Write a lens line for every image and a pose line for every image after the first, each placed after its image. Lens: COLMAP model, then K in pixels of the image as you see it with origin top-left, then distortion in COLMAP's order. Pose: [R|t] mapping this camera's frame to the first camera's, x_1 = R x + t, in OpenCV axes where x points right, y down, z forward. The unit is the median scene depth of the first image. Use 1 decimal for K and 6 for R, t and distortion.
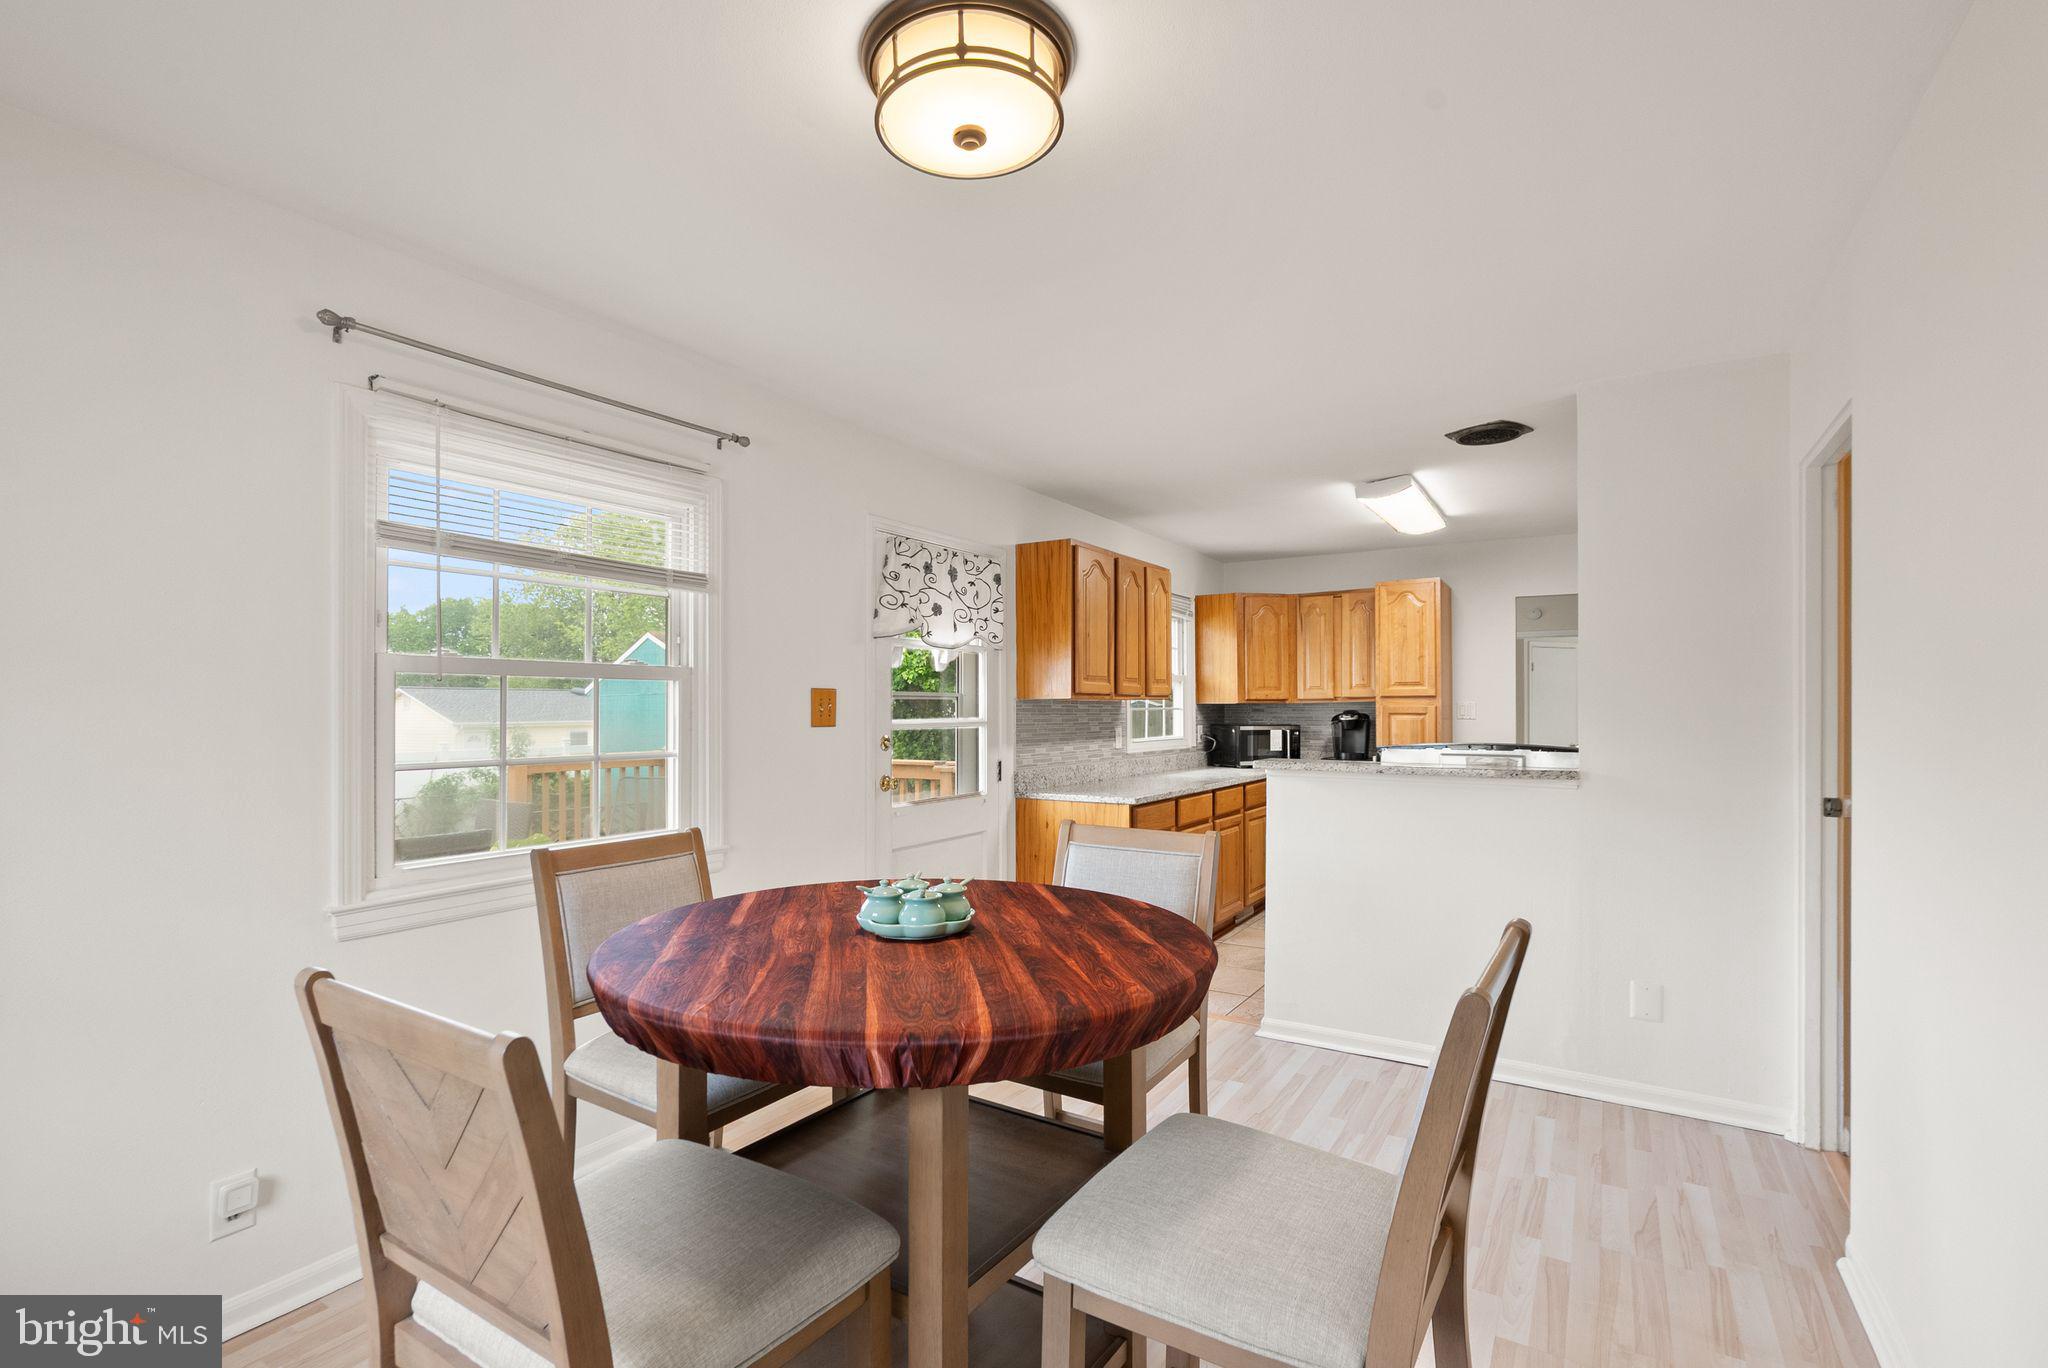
lens RADIAL K [[965.7, 0, 1016.6], [0, 965.7, 714.8], [0, 0, 1]] dist [0.000503, 0.000222]
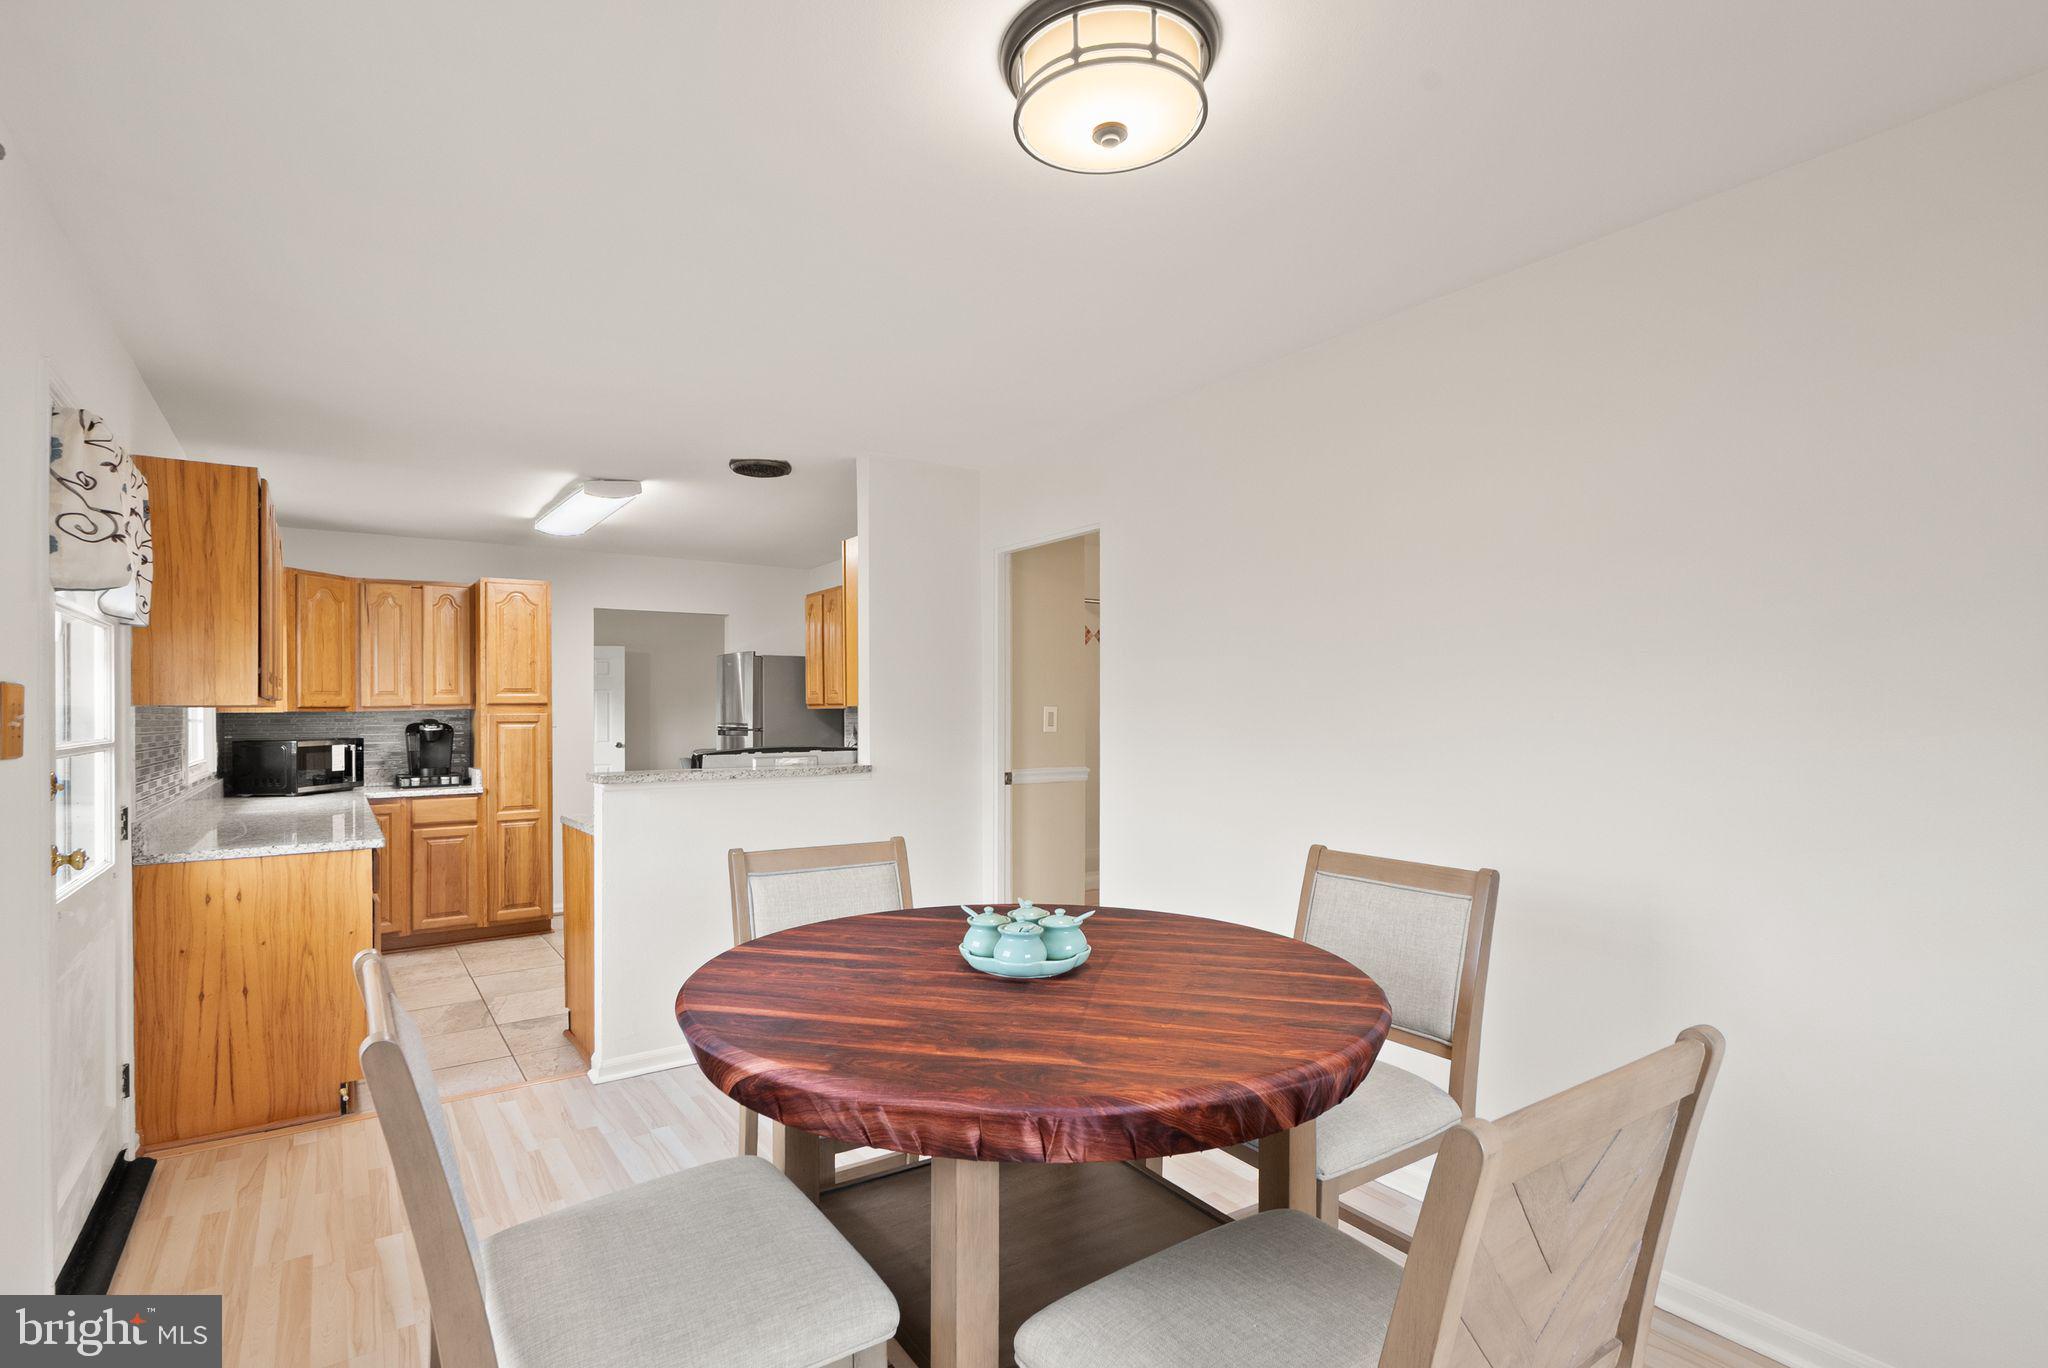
lens RADIAL K [[975.9, 0, 994.9], [0, 975.9, 693.6], [0, 0, 1]] dist [-0.000612, -0.000073]
pose [[0.404191, 0.014855, 0.914554, -0.276788], [0.013761, 0.999656, -0.022319, -0.001633], [-0.914571, 0.021606, 0.403848, 0.195754]]
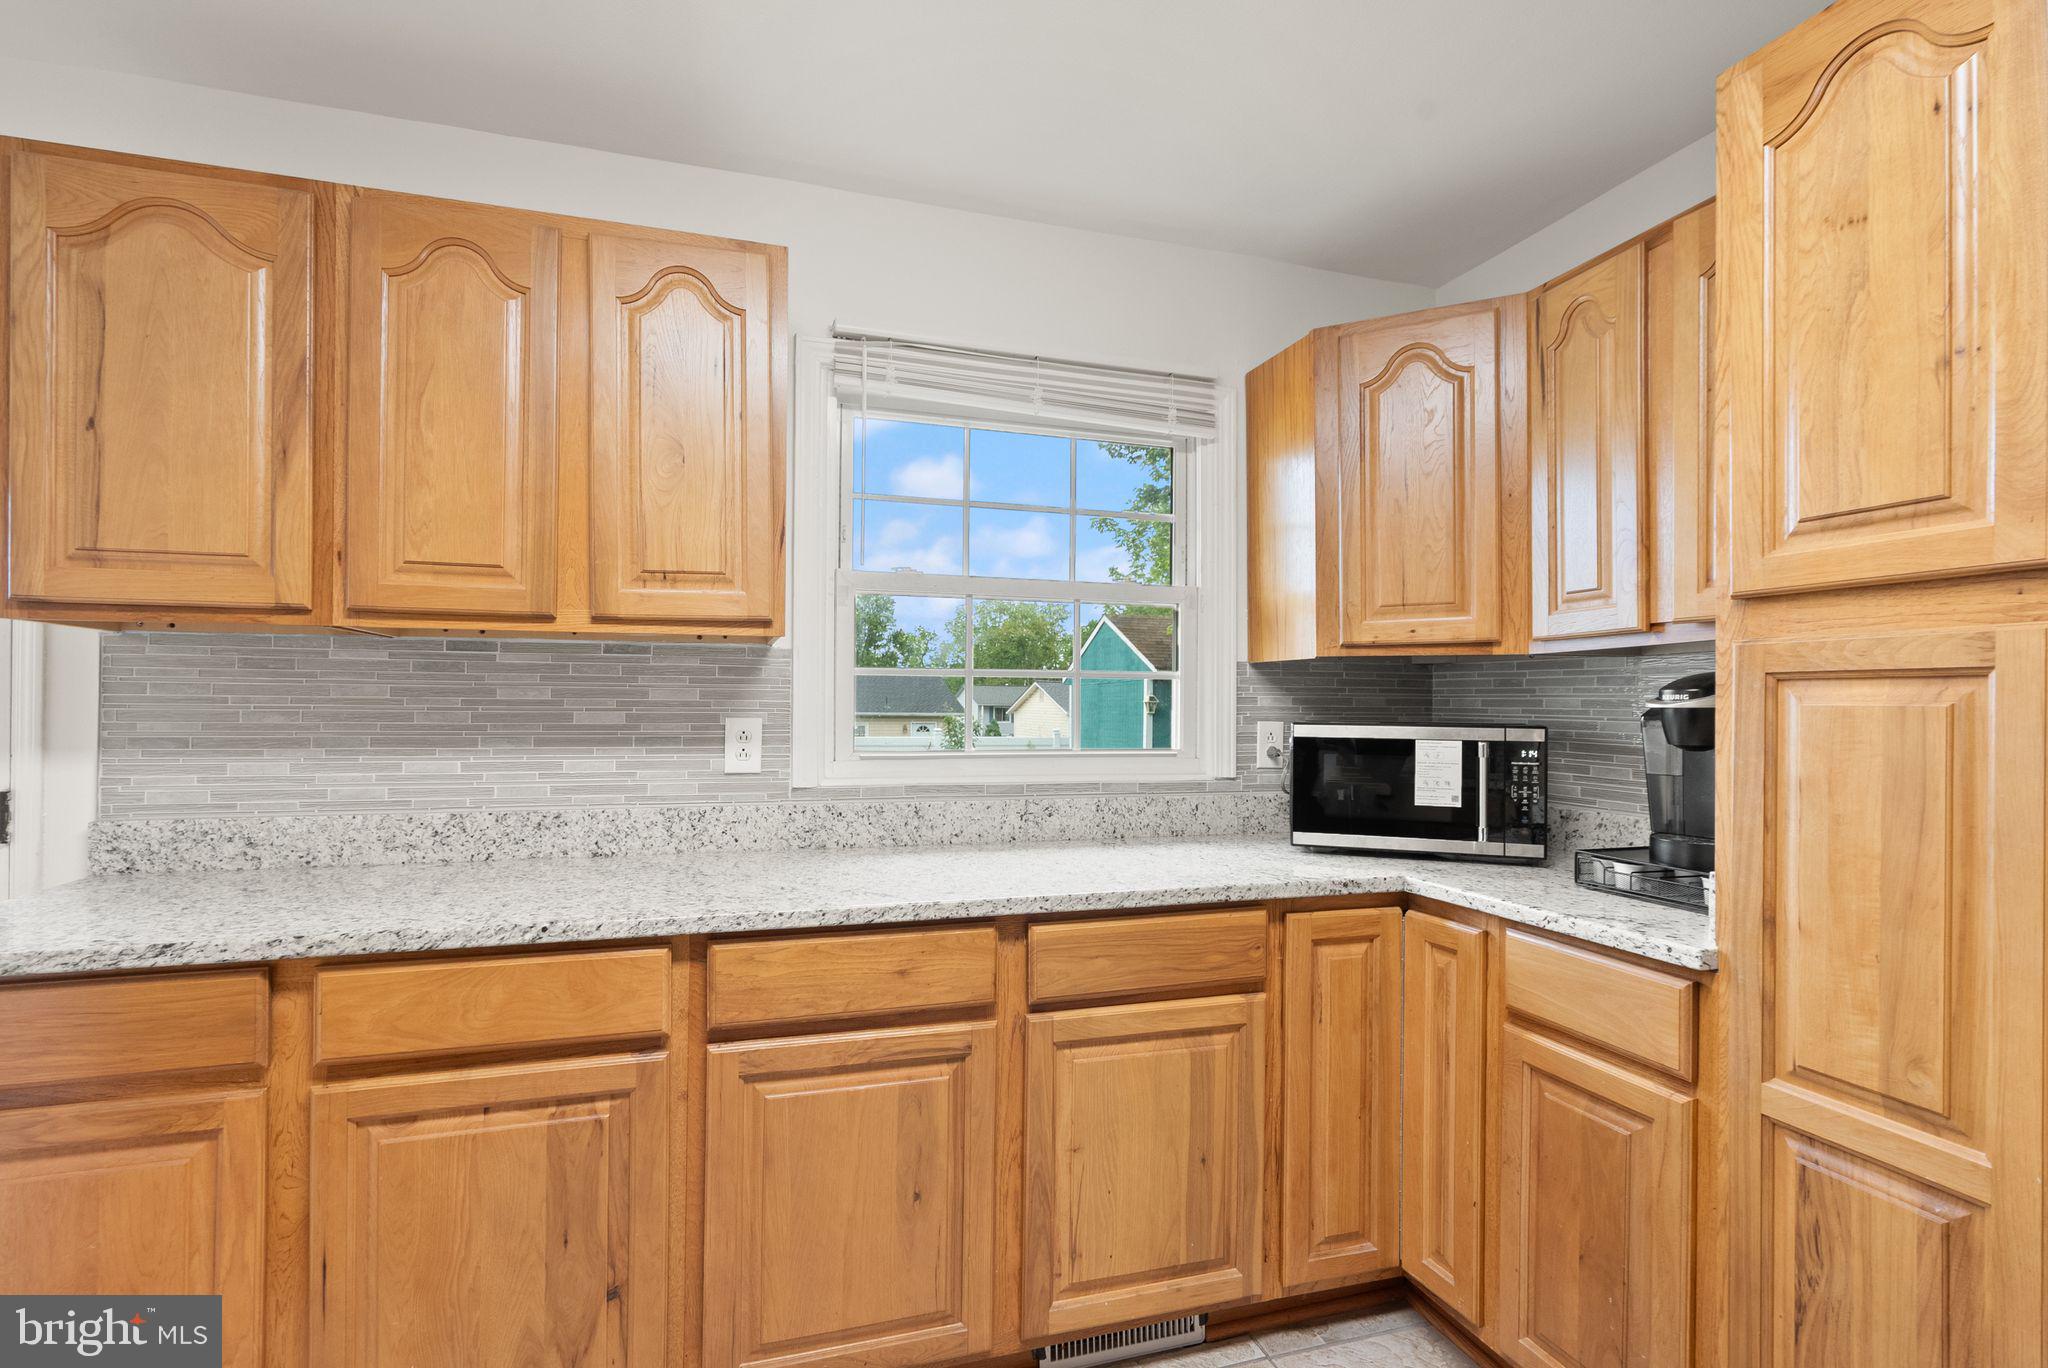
lens RADIAL K [[932.8, 0, 1013.7], [0, 932.8, 699.0], [0, 0, 1]] dist [-0.000059, -0.000162]
pose [[0.754689, 0.005299, -0.656061, 0.400596], [-0.011927, 0.999913, -0.005644, 0.006682], [0.655974, 0.012084, 0.754687, 0.758006]]
